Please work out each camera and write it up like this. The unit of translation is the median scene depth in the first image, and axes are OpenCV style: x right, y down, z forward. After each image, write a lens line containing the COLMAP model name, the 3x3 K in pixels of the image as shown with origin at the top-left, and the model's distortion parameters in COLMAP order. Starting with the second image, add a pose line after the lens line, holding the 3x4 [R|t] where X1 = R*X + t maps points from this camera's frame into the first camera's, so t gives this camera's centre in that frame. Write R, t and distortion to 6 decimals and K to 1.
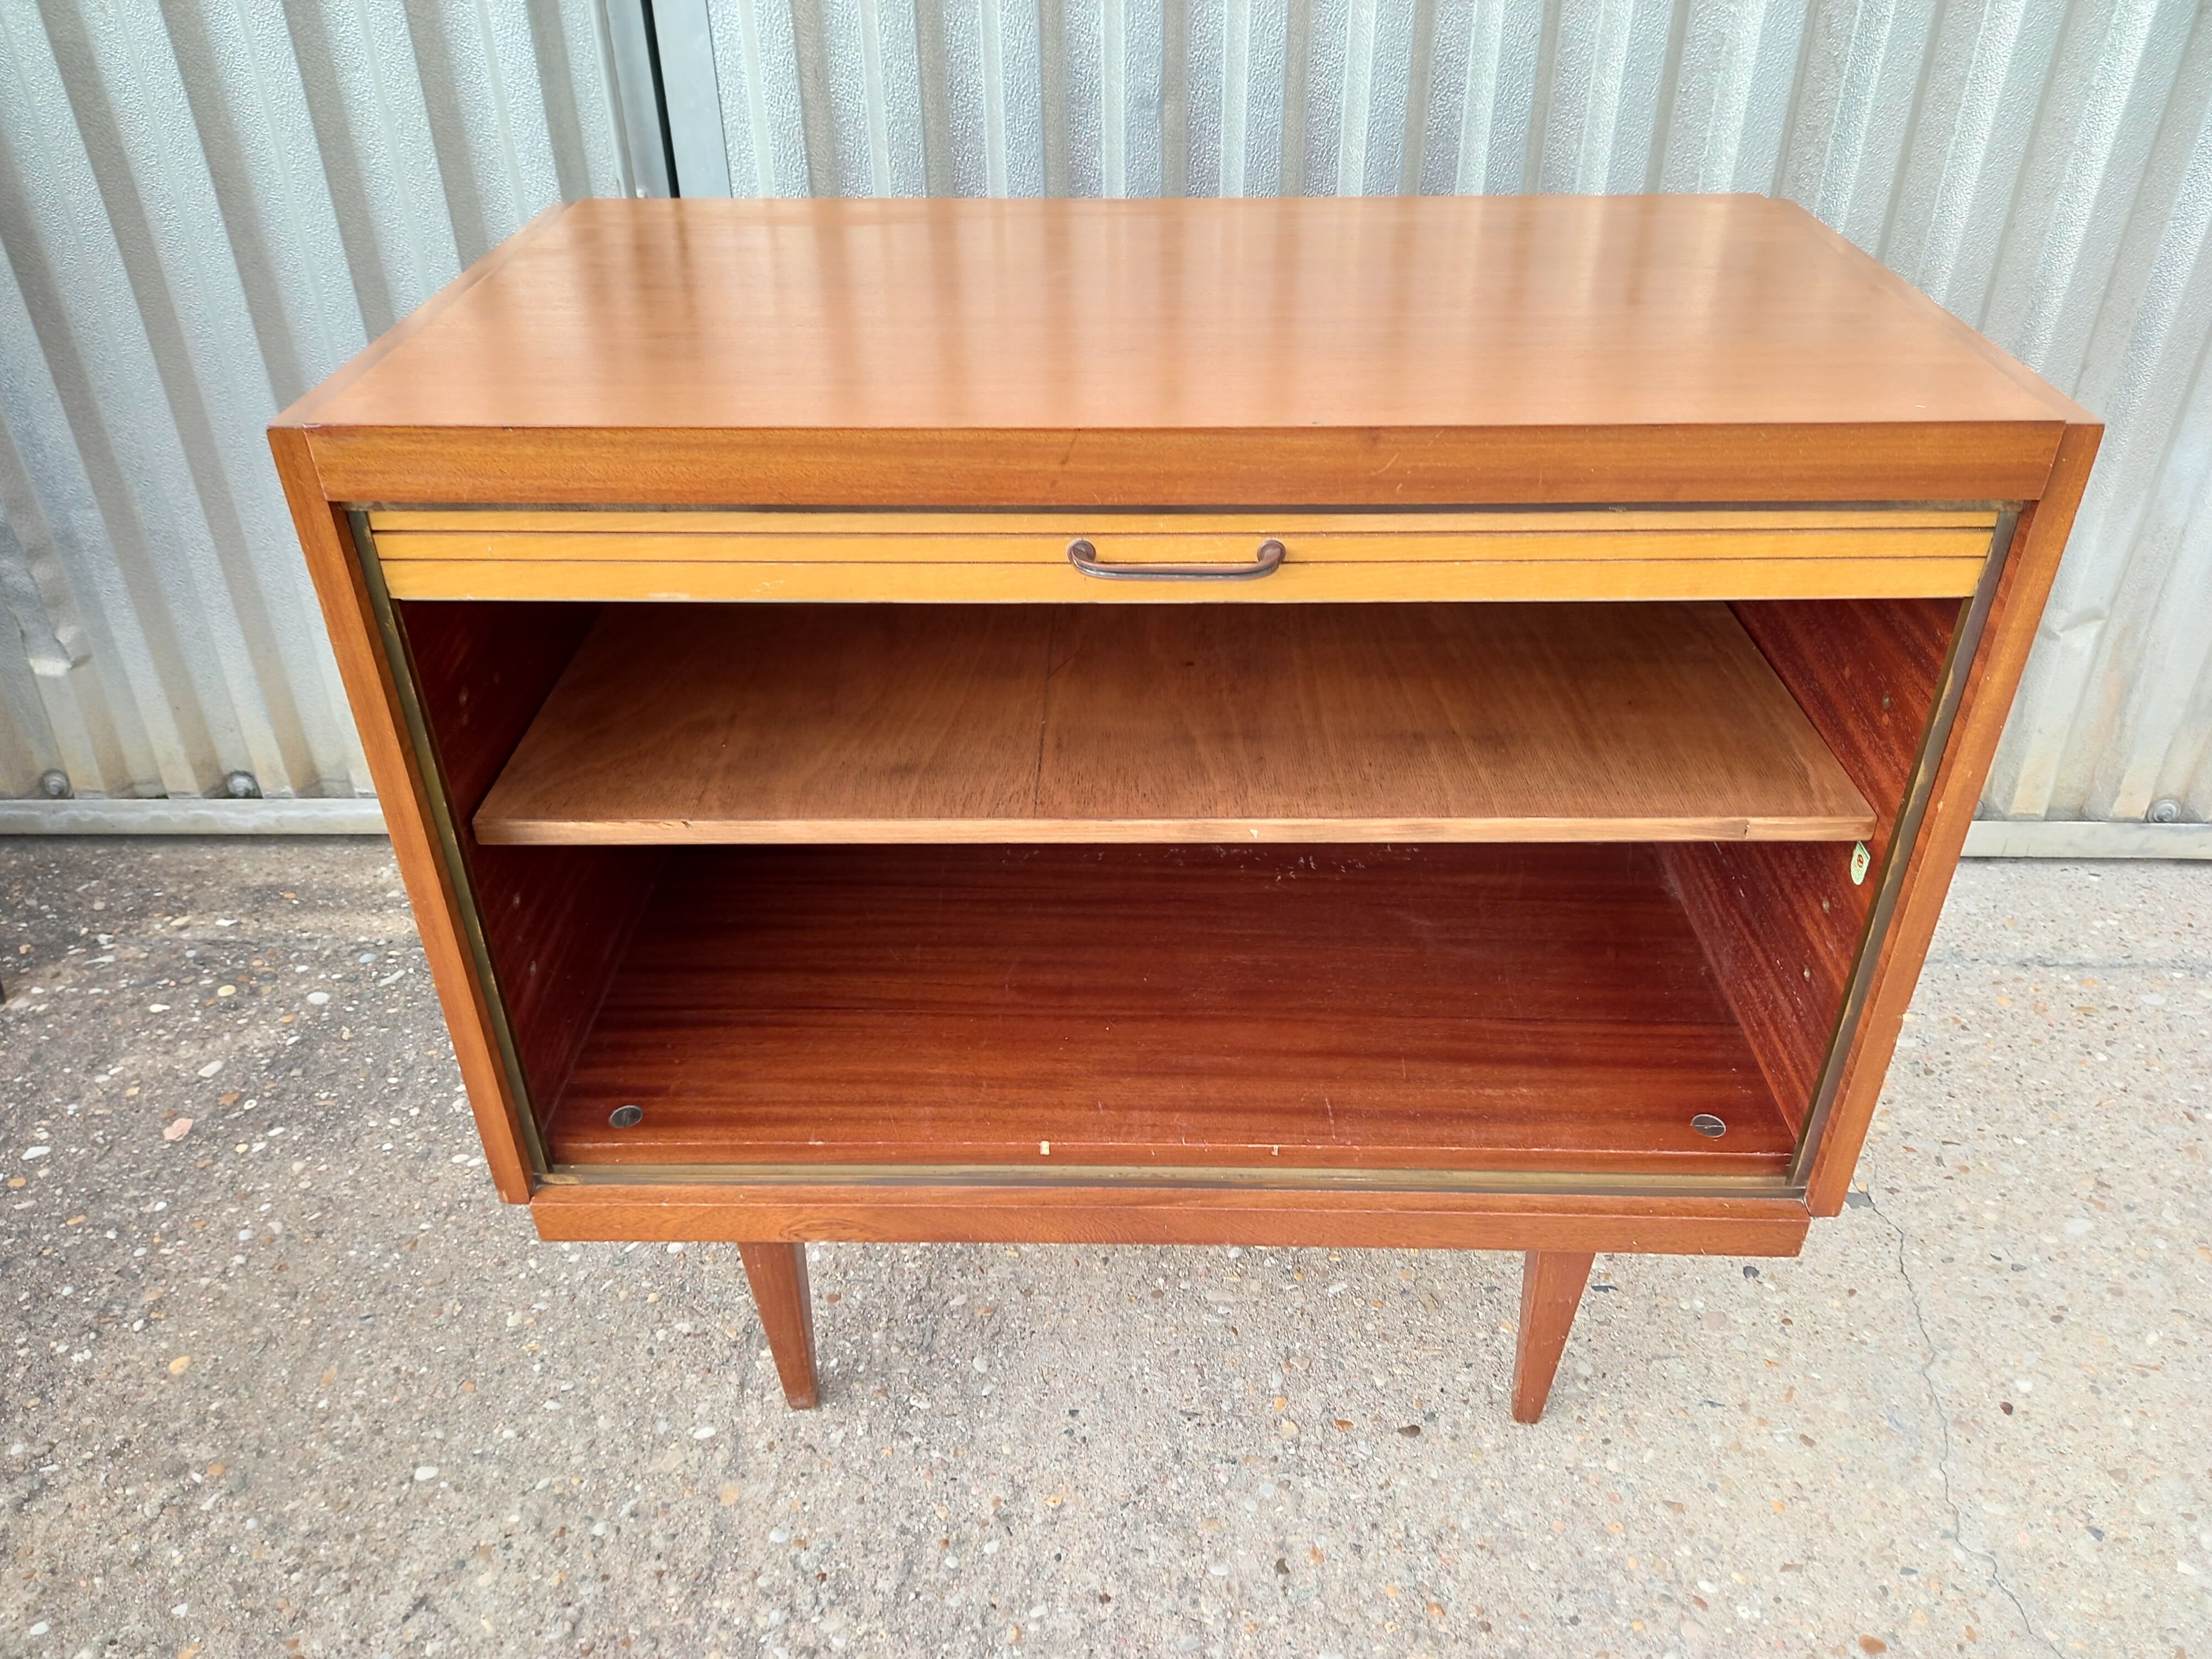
lens RADIAL K [[1629.9, 0, 1093.6], [0, 1629.9, 822.4], [0, 0, 1]] dist [0.000306, -0.000861]
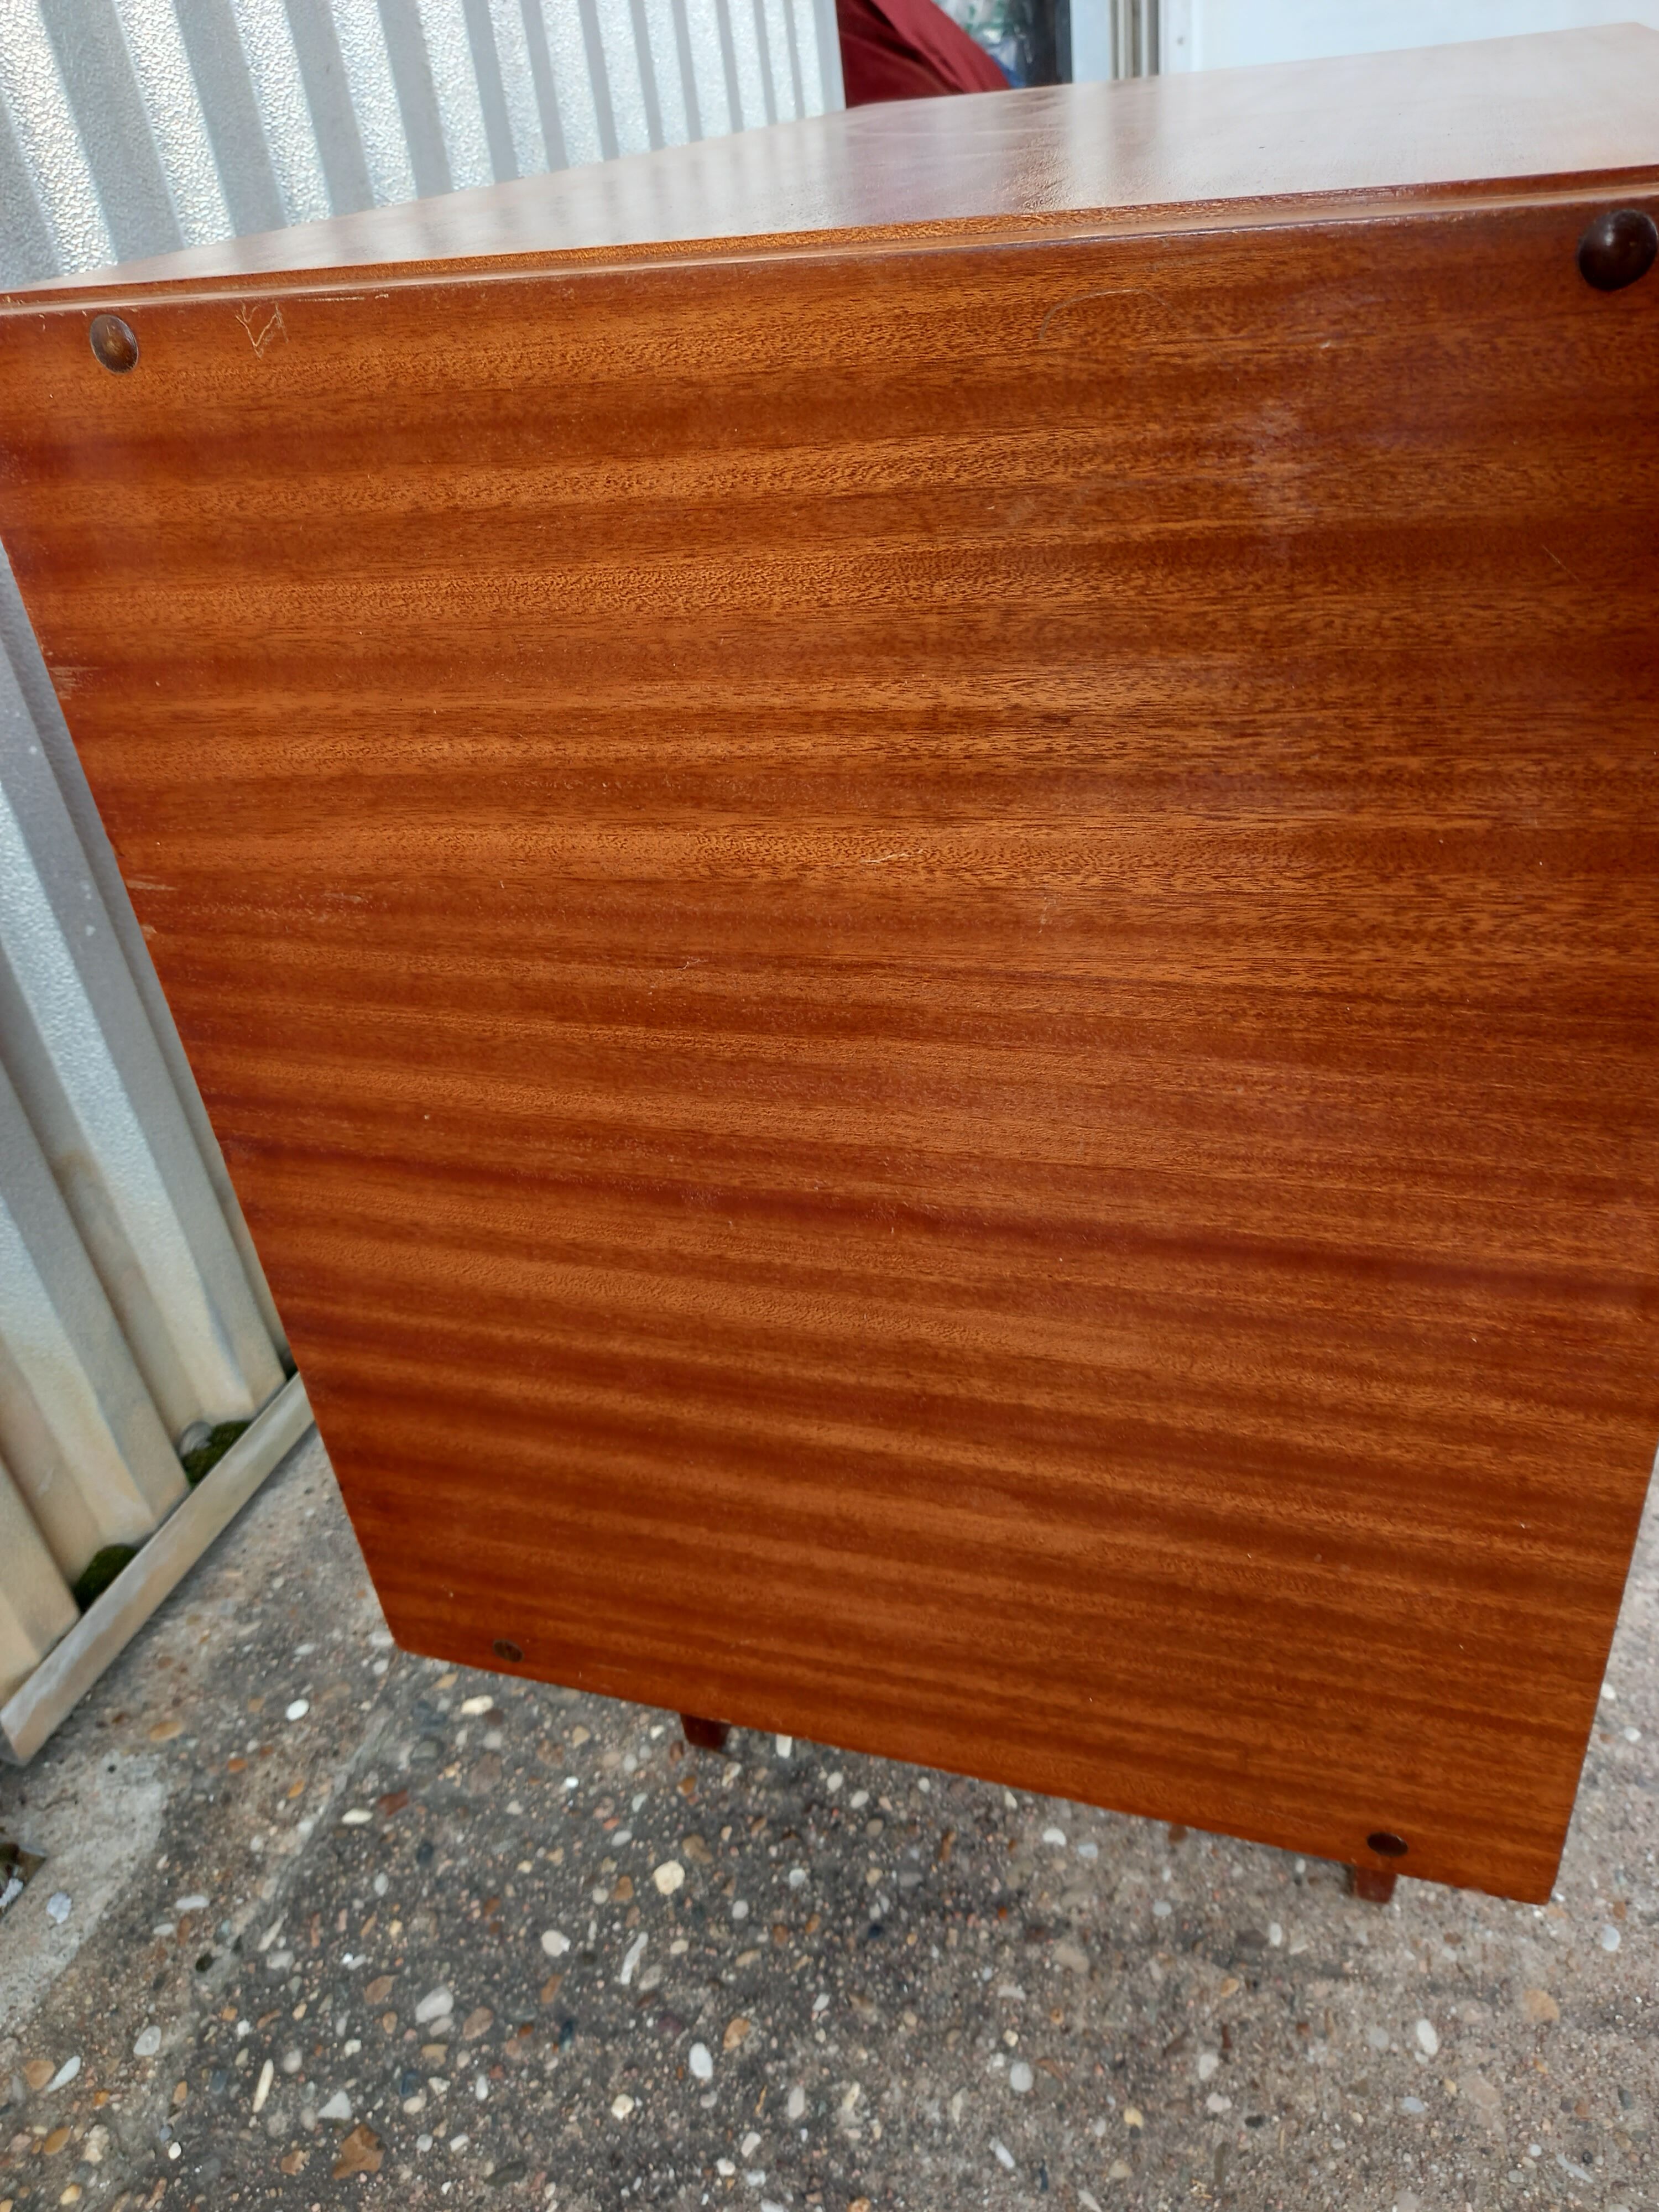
lens RADIAL K [[1629.9, 0, 829.6], [0, 1629.9, 1107.7], [0, 0, 1]] dist [0.000306, -0.000861]
pose [[0.286966, -0.538494, 0.792259, -0.655938], [0.607404, 0.741816, 0.284199, -0.230508], [-0.740750, 0.399666, 0.539959, 0.732490]]
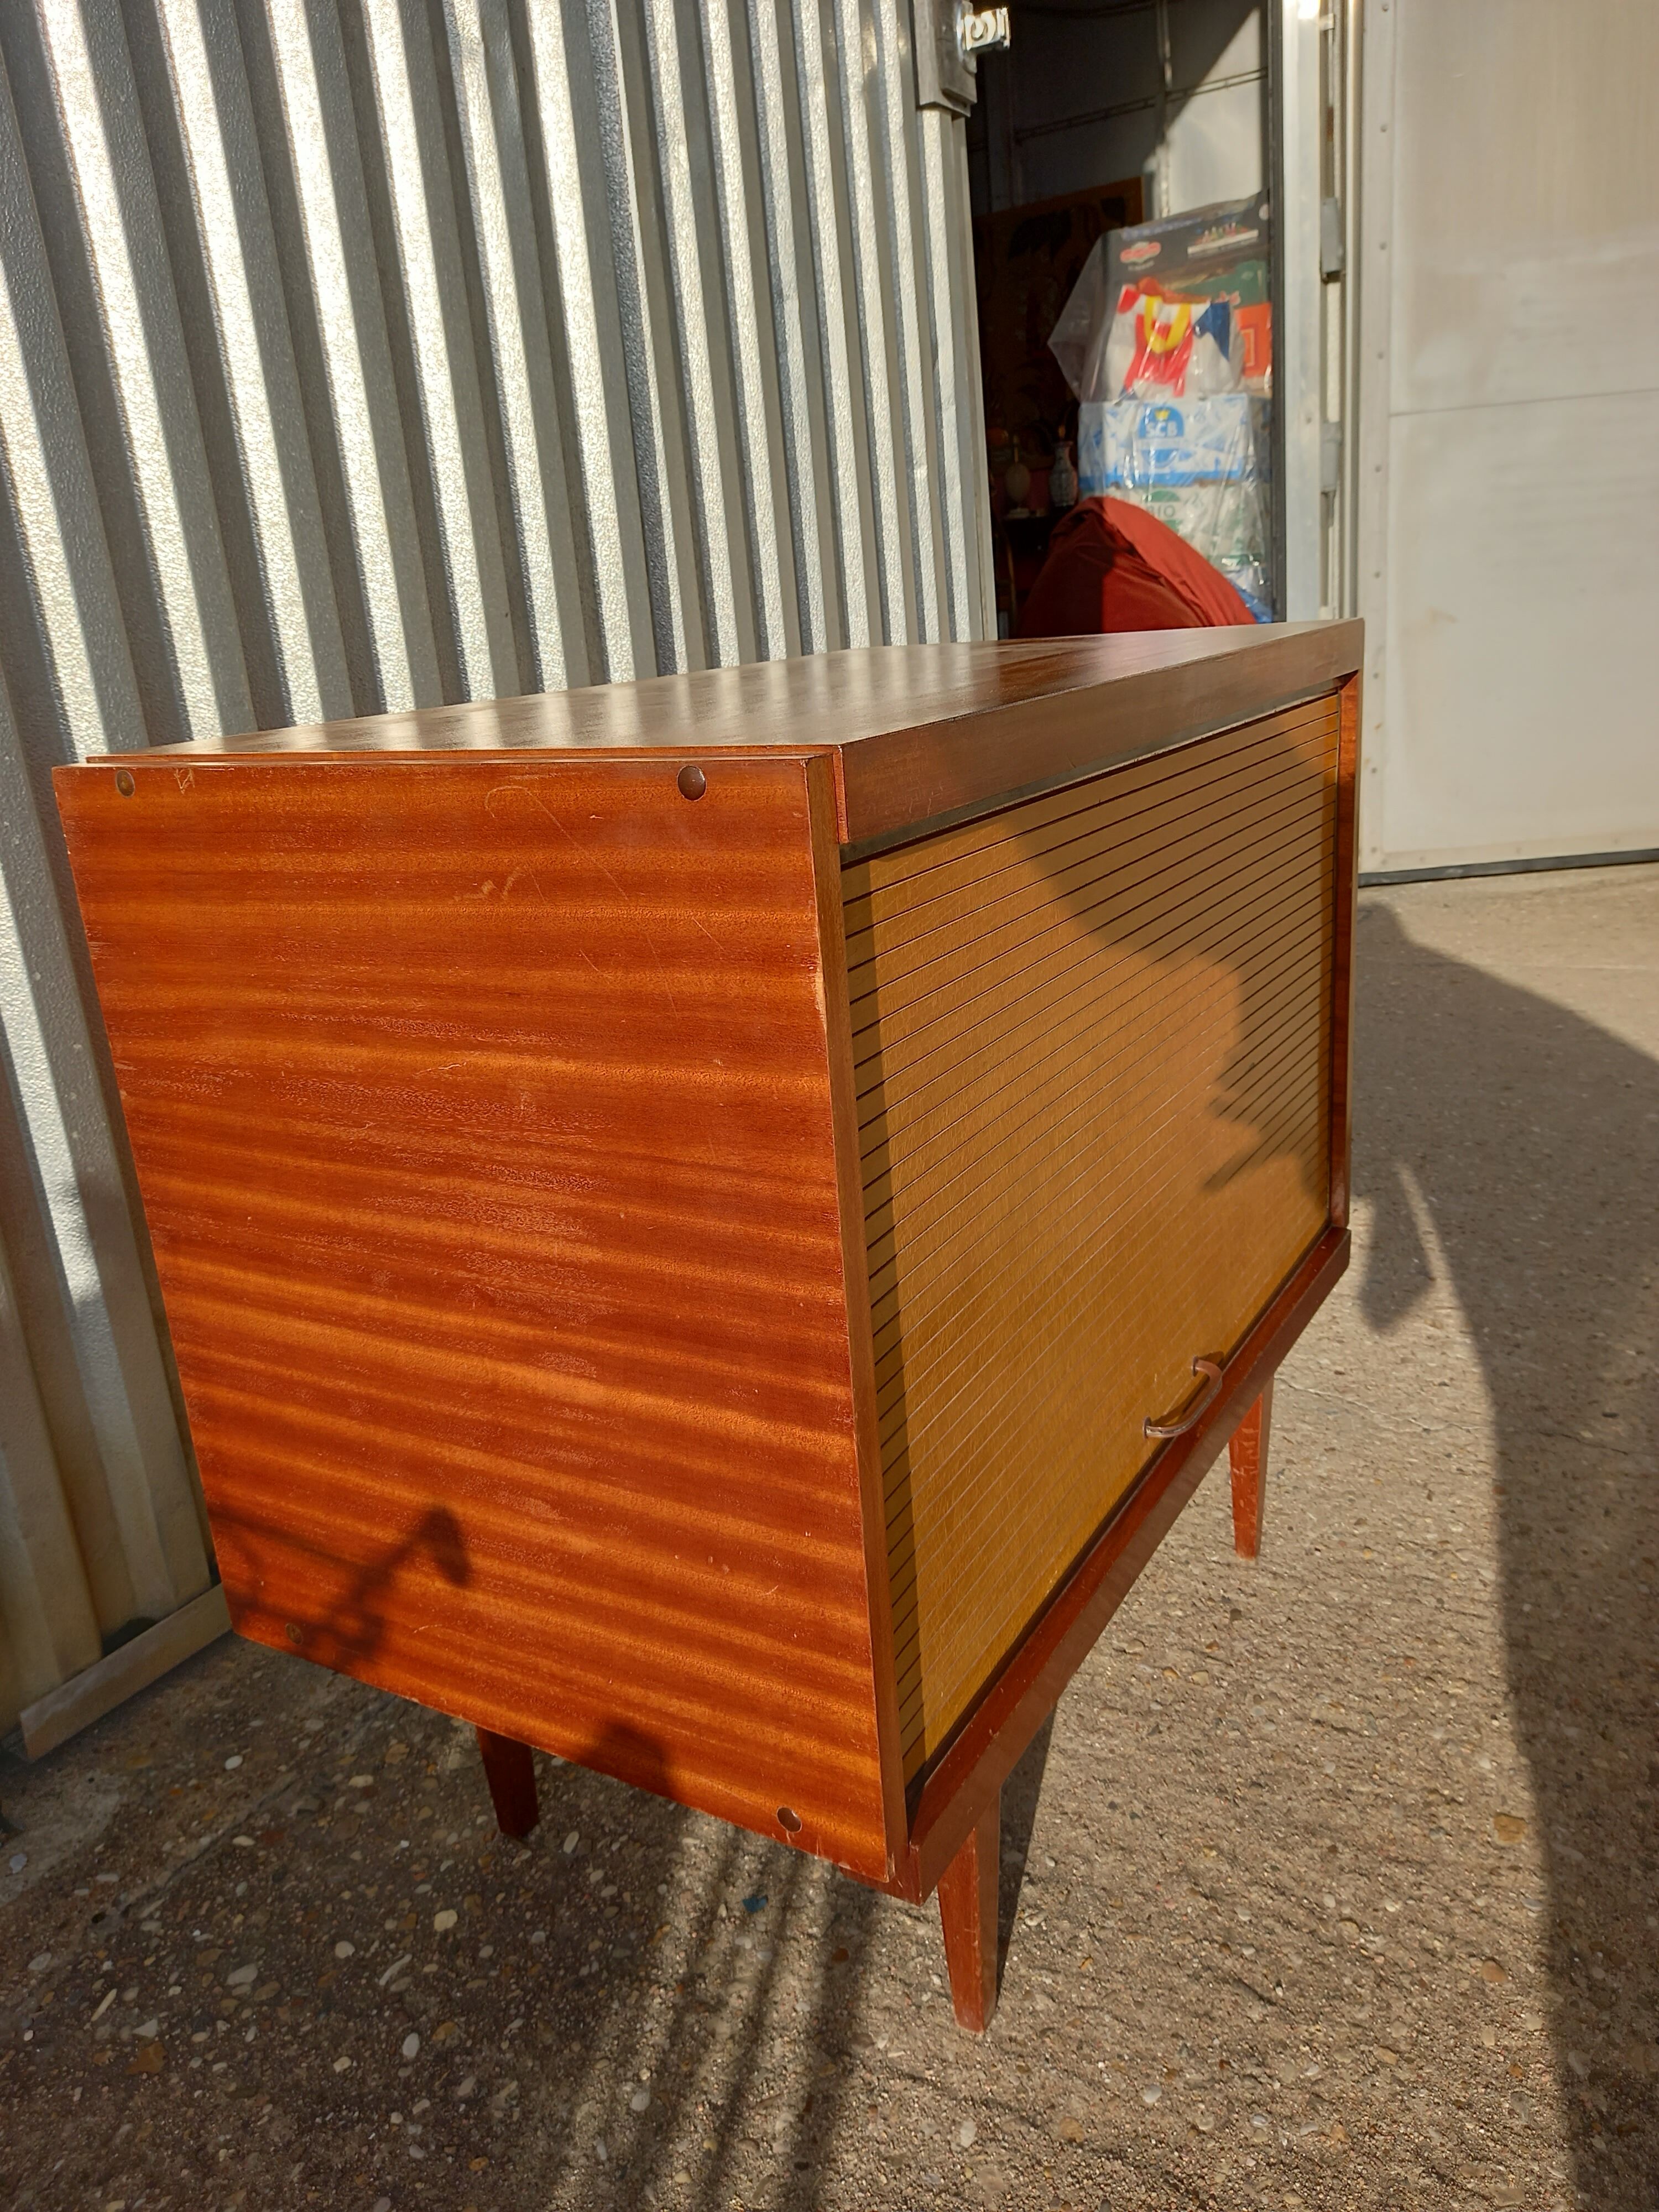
lens RADIAL K [[1629.9, 0, 825.7], [0, 1629.9, 1099.8], [0, 0, 1]] dist [0.000306, -0.000861]
pose [[0.494985, -0.291621, 0.818503, -0.800921], [0.543015, 0.839209, -0.029387, -0.043532], [-0.678325, 0.459005, 0.573751, 0.418686]]
